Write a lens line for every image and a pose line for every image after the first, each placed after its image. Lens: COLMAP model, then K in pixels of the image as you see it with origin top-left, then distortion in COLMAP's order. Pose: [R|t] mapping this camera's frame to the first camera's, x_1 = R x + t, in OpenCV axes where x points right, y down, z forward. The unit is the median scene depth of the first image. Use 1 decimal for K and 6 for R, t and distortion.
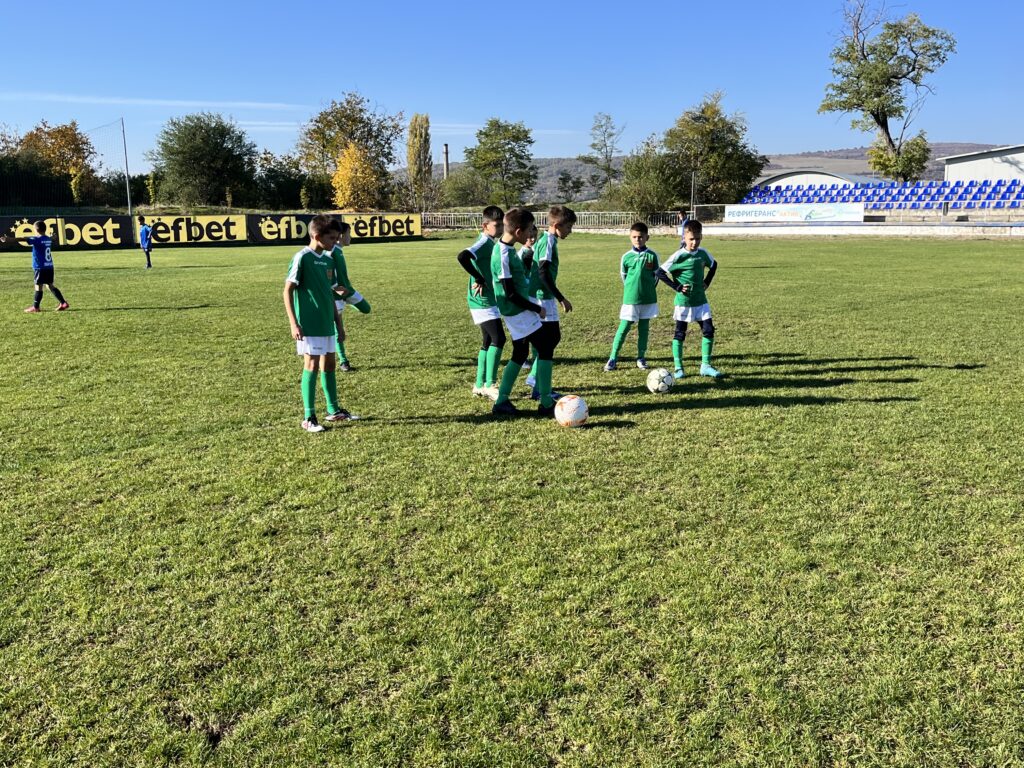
lens RADIAL K [[1024.8, 0, 512.0], [0, 1024.8, 384.0], [0, 0, 1]] dist [0.046276, -0.053986]
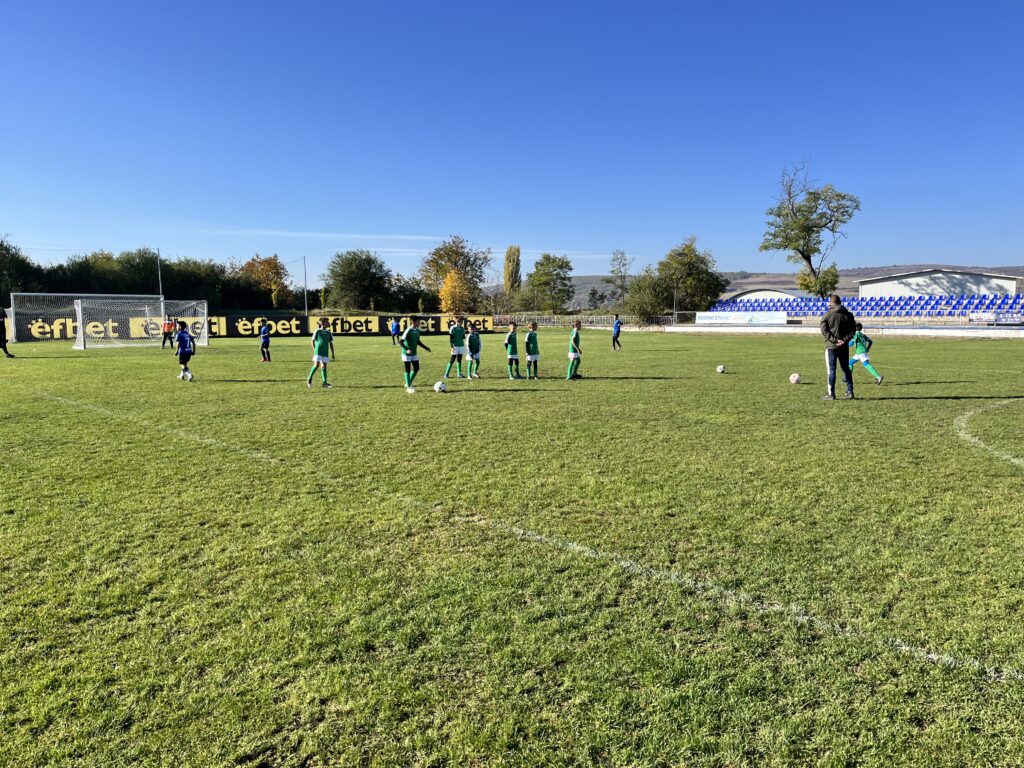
lens RADIAL K [[769.3, 0, 512.0], [0, 769.3, 384.0], [0, 0, 1]] dist [0.059691, -0.073585]
pose [[0.995155, 0.016591, -0.096905, 0.050317], [-0.023926, 0.996894, -0.075033, 0.018589], [0.095359, 0.076988, 0.992461, -0.117998]]
